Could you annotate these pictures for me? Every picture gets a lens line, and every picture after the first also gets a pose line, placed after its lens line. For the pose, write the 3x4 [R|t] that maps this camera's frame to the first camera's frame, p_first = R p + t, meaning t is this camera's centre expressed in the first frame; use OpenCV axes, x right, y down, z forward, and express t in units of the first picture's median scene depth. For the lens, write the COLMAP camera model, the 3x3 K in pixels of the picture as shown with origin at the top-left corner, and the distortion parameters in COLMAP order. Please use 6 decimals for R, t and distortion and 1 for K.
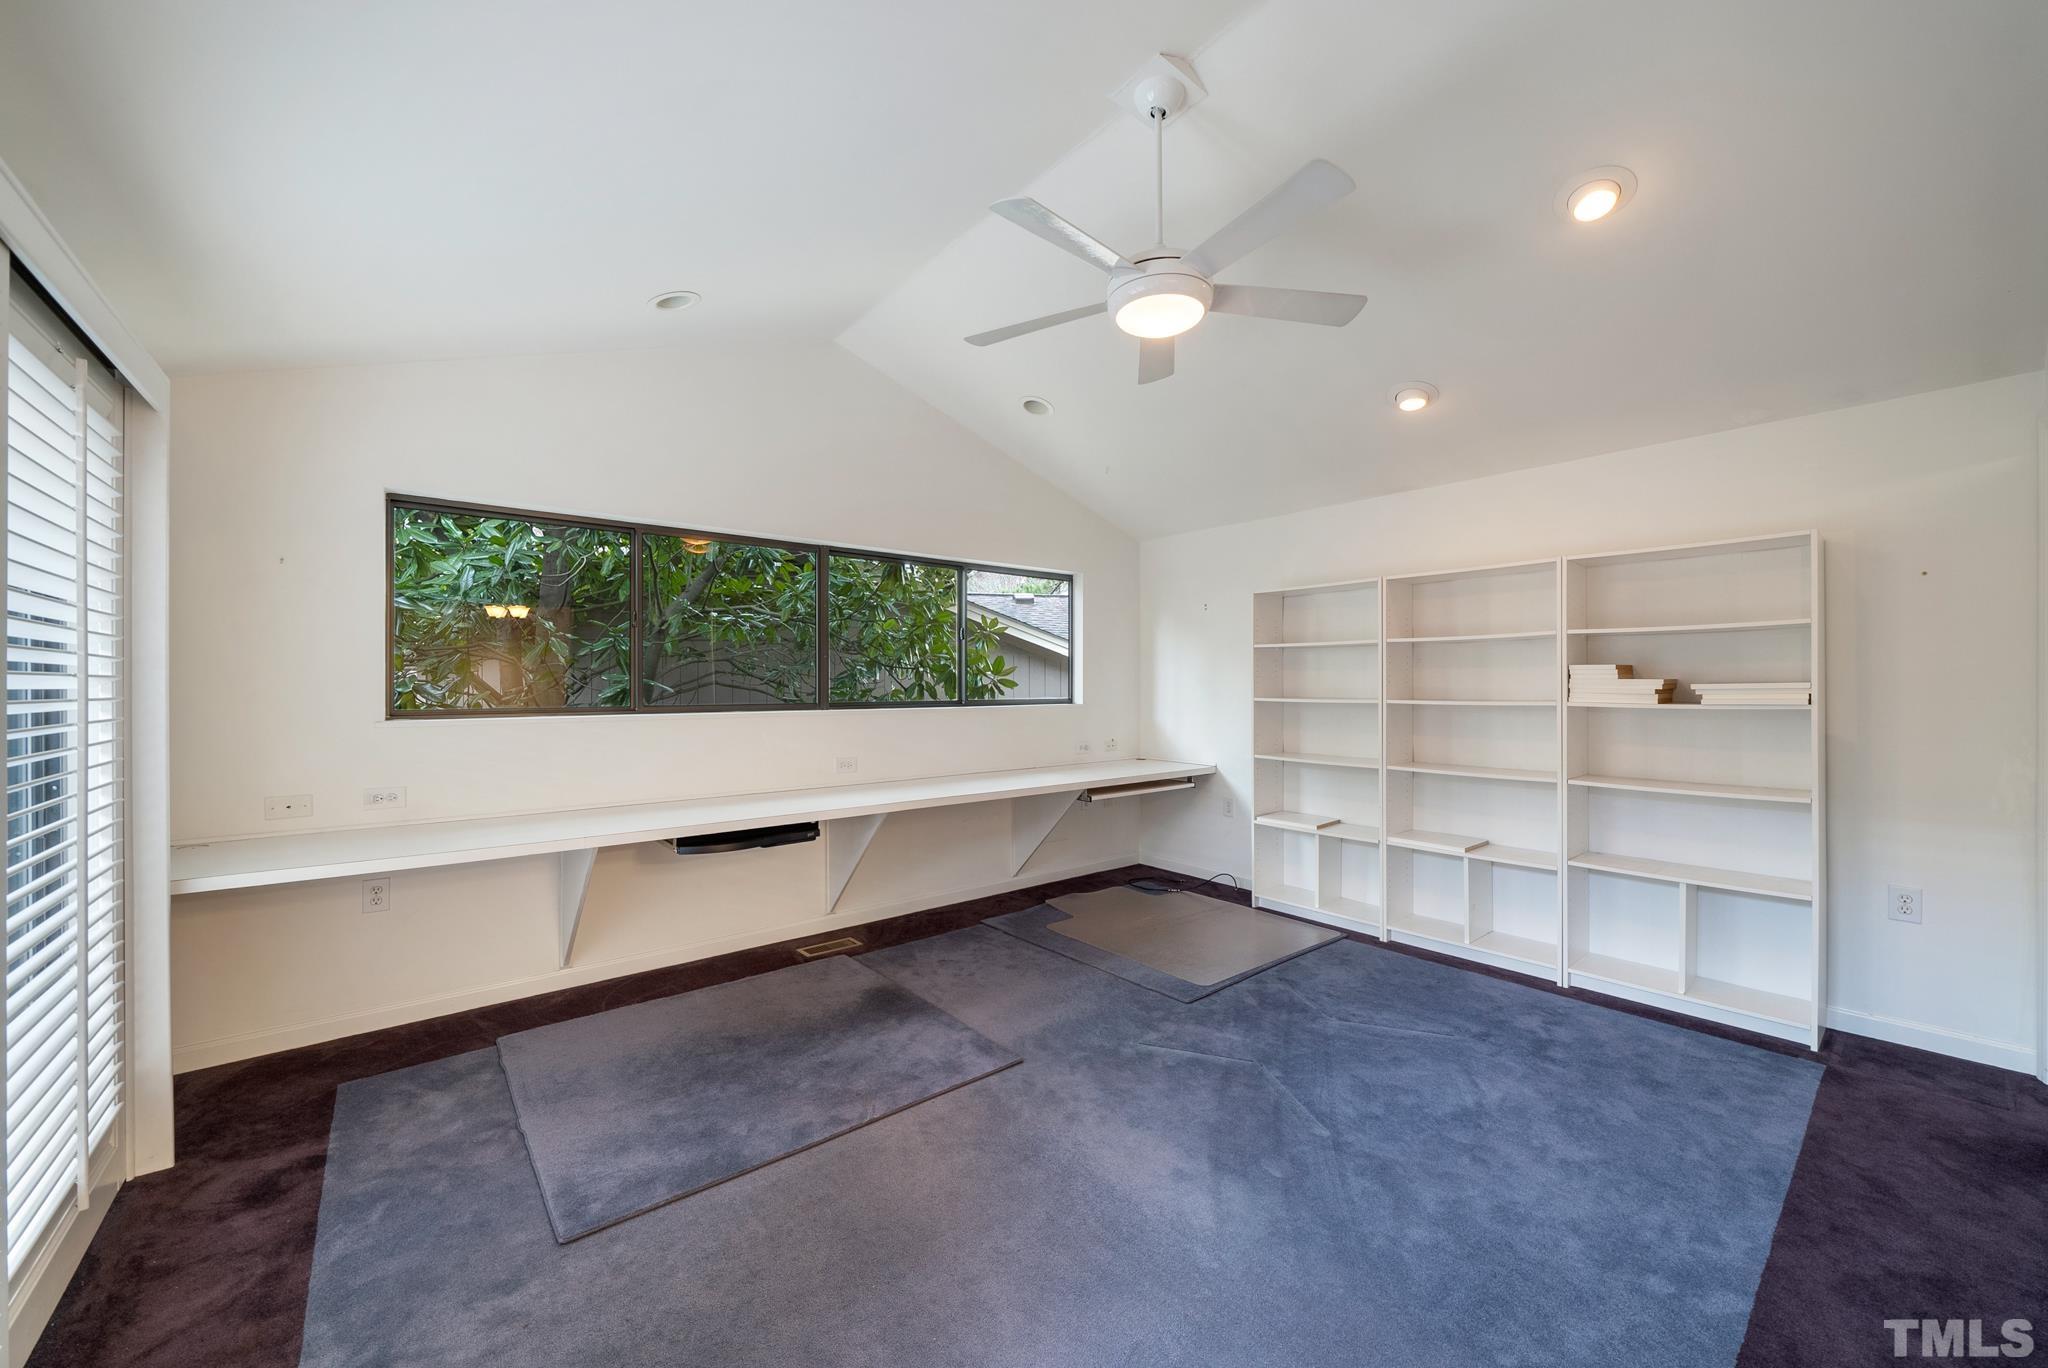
lens RADIAL K [[765.6, 0, 1034.9], [0, 765.6, 695.9], [0, 0, 1]] dist [-0.002578, -0.000041]
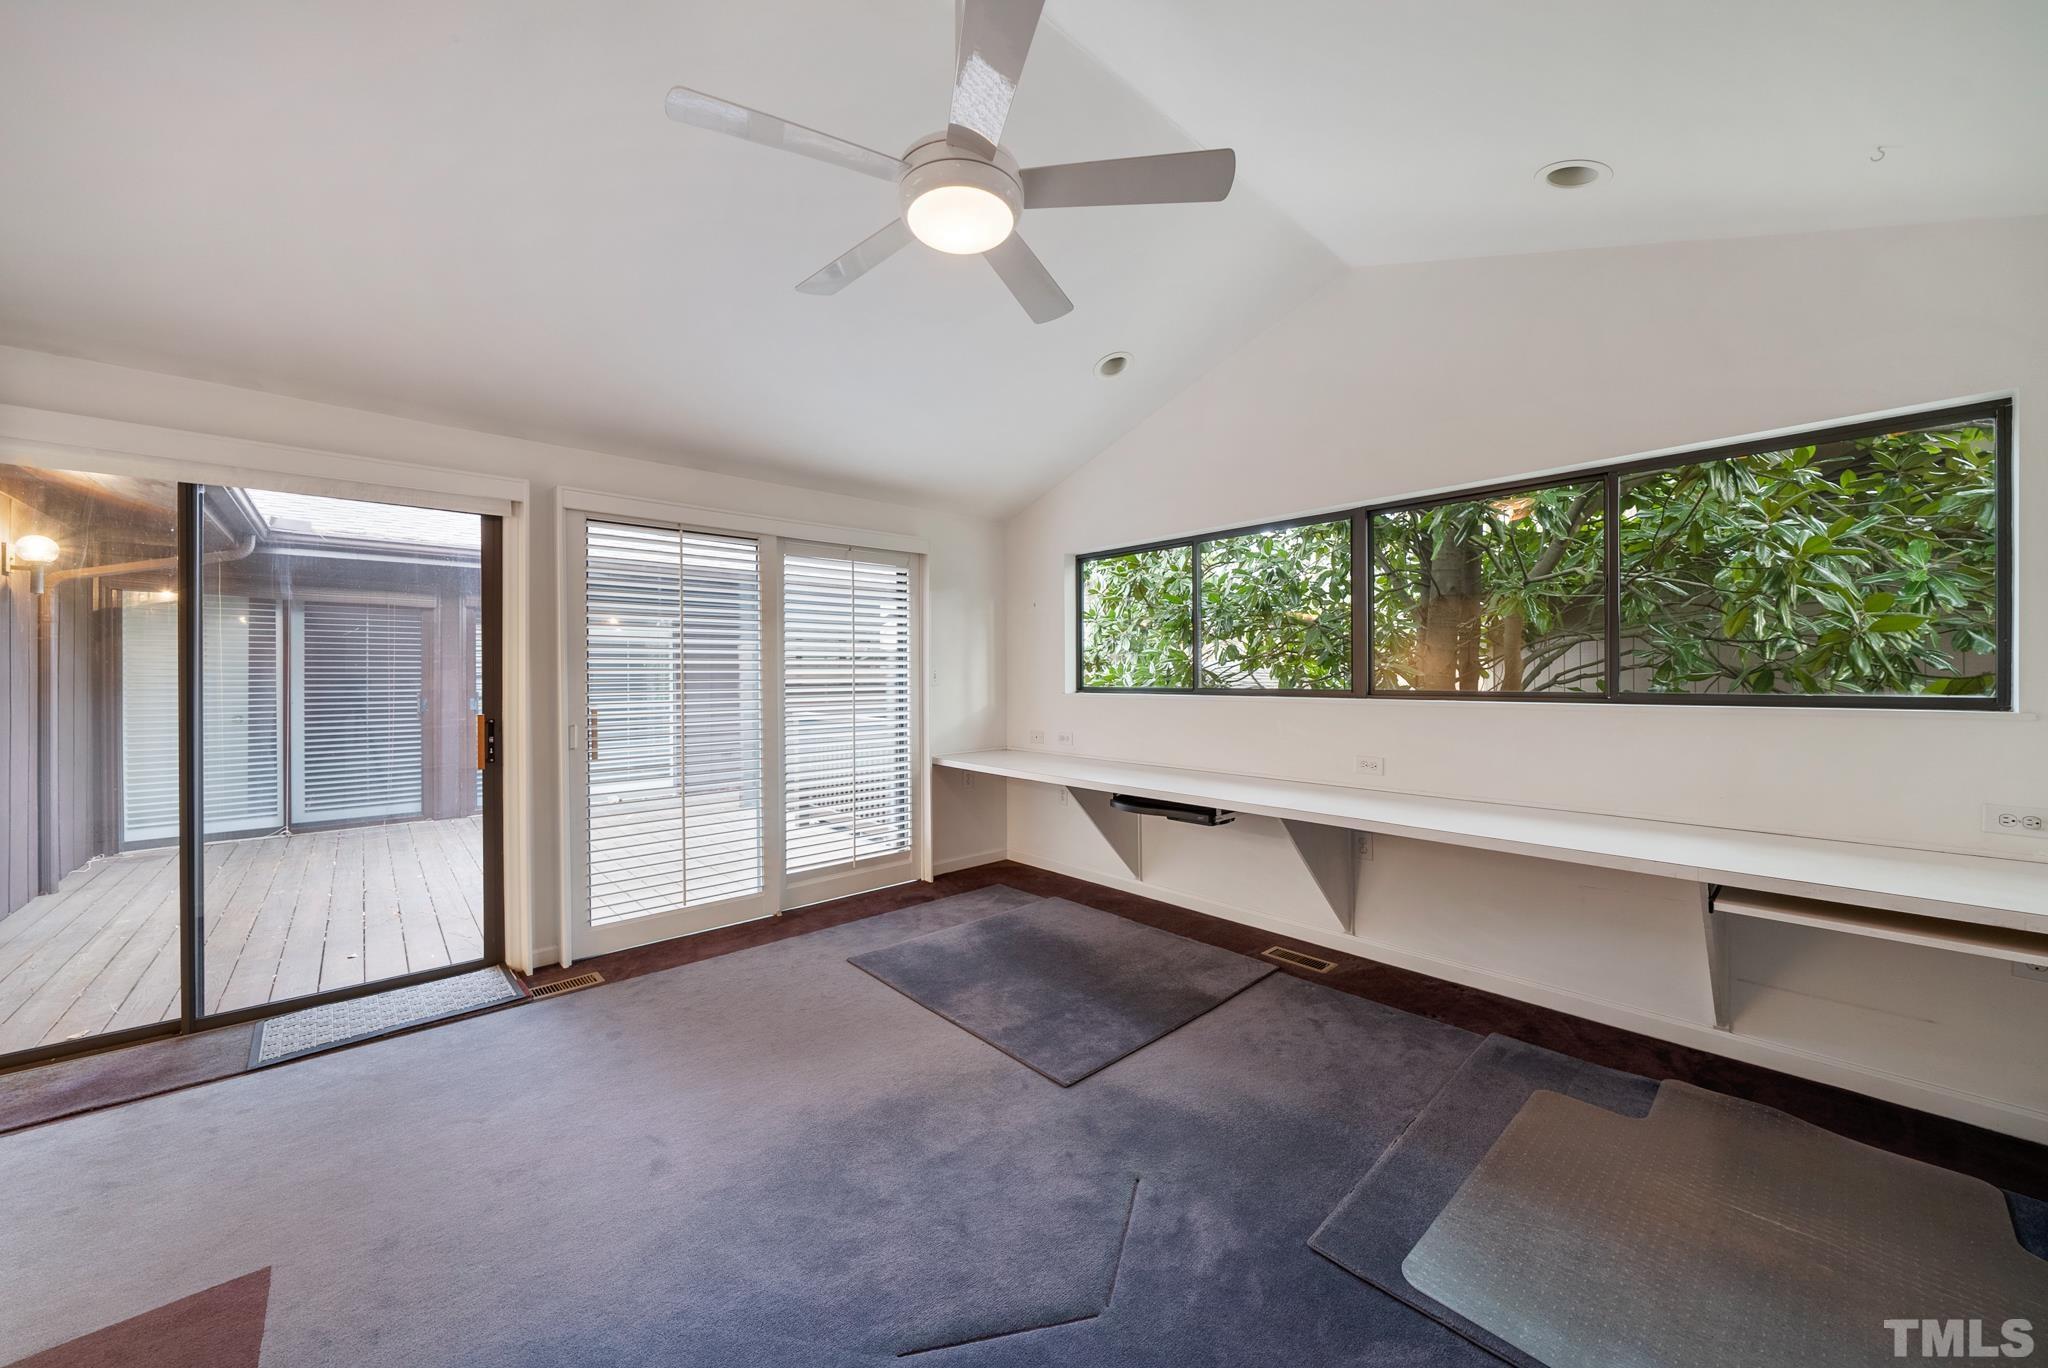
lens RADIAL K [[759.4, 0, 1034.5], [0, 759.4, 674.7], [0, 0, 1]] dist [-0.000610, -0.000403]
pose [[0.027064, 0.000494, -0.999634, 0.683367], [-0.007390, 0.999973, 0.000294, -0.006462], [0.999606, 0.007379, 0.027067, 0.730140]]
